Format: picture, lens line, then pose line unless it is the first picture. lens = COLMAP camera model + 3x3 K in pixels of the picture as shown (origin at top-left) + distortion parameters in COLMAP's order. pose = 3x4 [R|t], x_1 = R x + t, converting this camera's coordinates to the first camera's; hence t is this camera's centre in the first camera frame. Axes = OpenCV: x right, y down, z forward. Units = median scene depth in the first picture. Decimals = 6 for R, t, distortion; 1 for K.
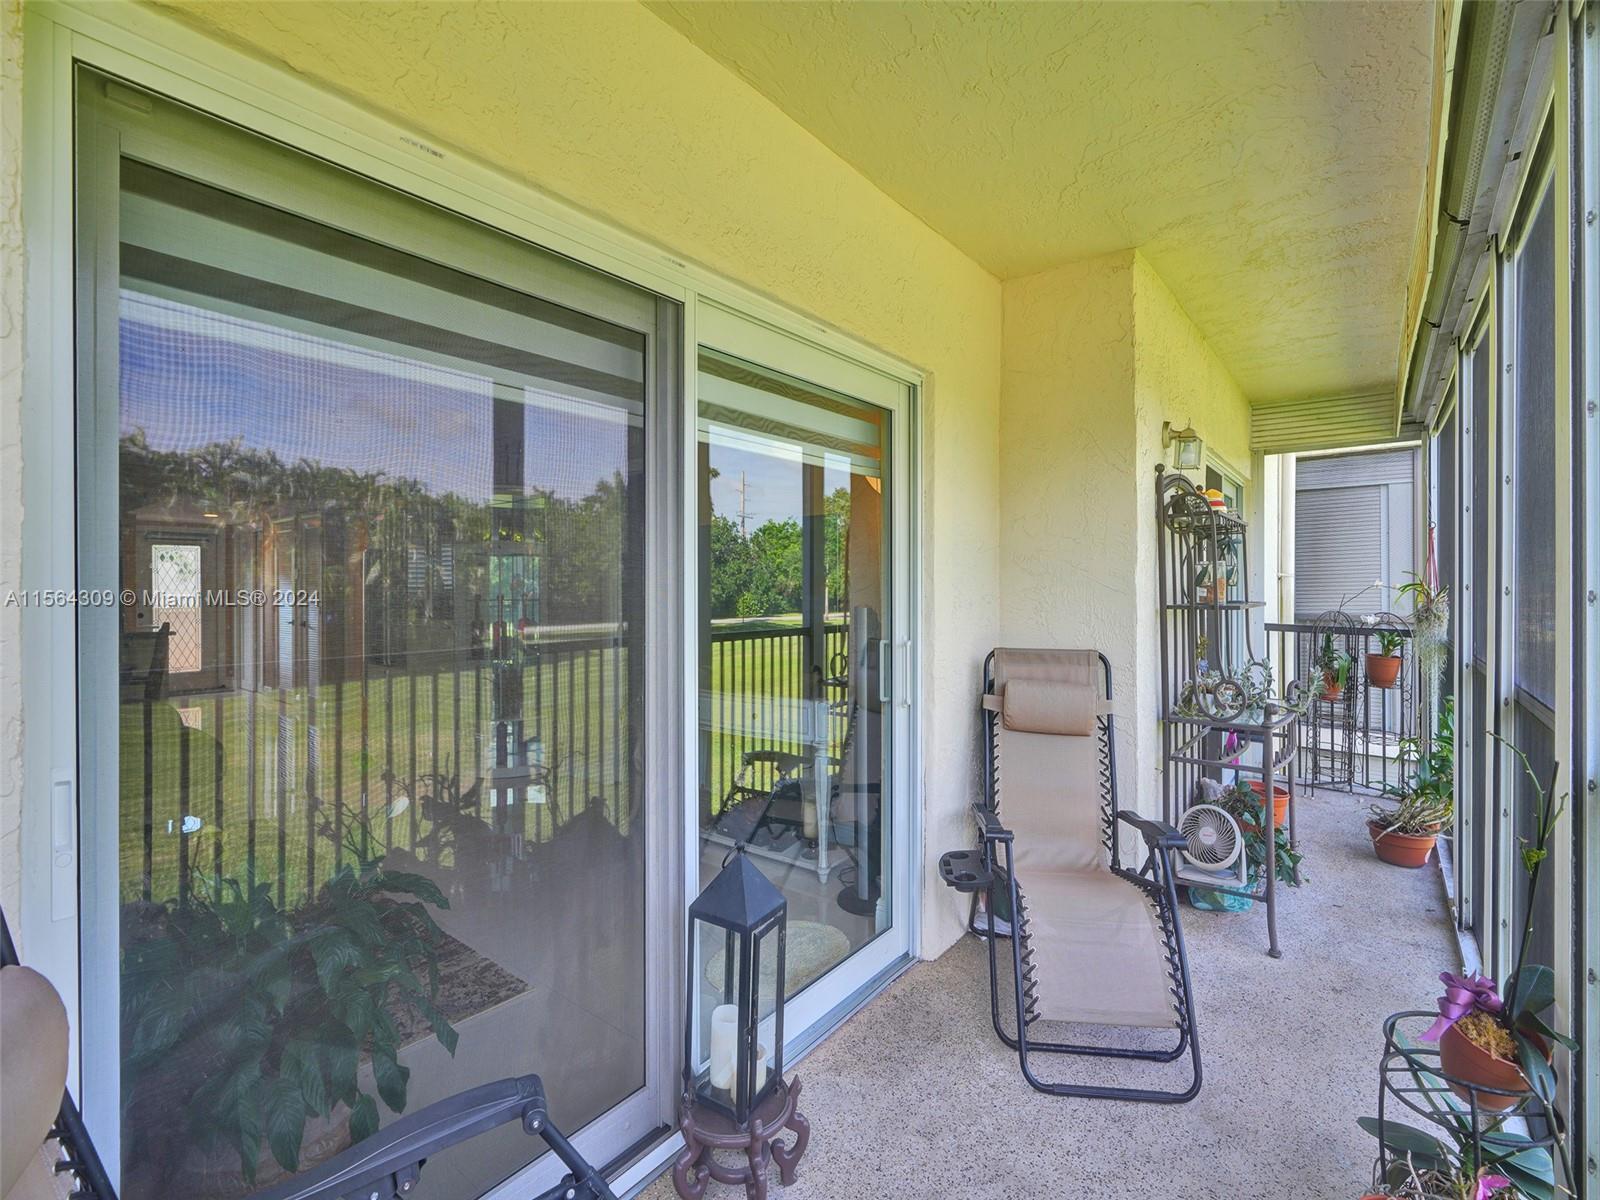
lens RADIAL K [[741.4, 0, 804.0], [0, 741.4, 591.4], [0, 0, 1]] dist [-0.004779, 0.000297]
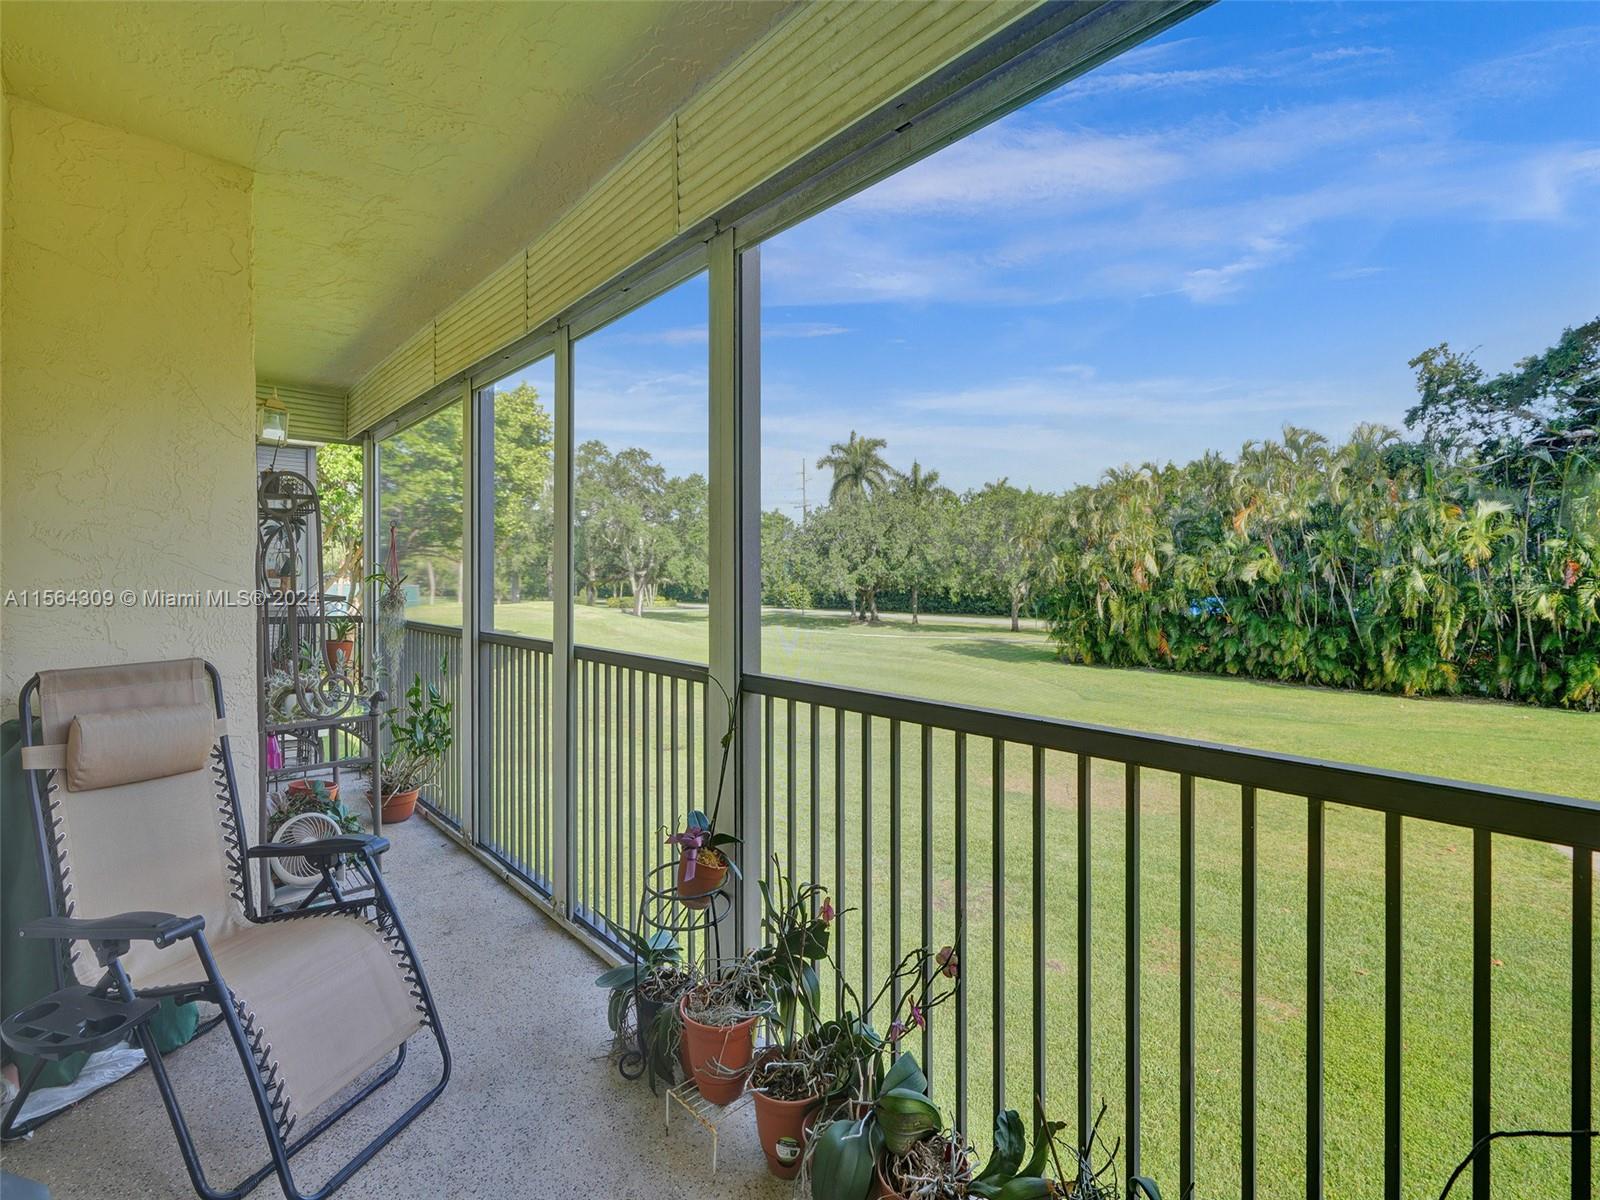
lens RADIAL K [[741.4, 0, 804.0], [0, 741.4, 591.4], [0, 0, 1]] dist [-0.004779, 0.000297]
pose [[0.160643, -0.017766, 0.986853, -0.269853], [0.004578, 0.999841, 0.017255, -0.001403], [-0.987002, 0.001746, 0.160698, 0.247403]]
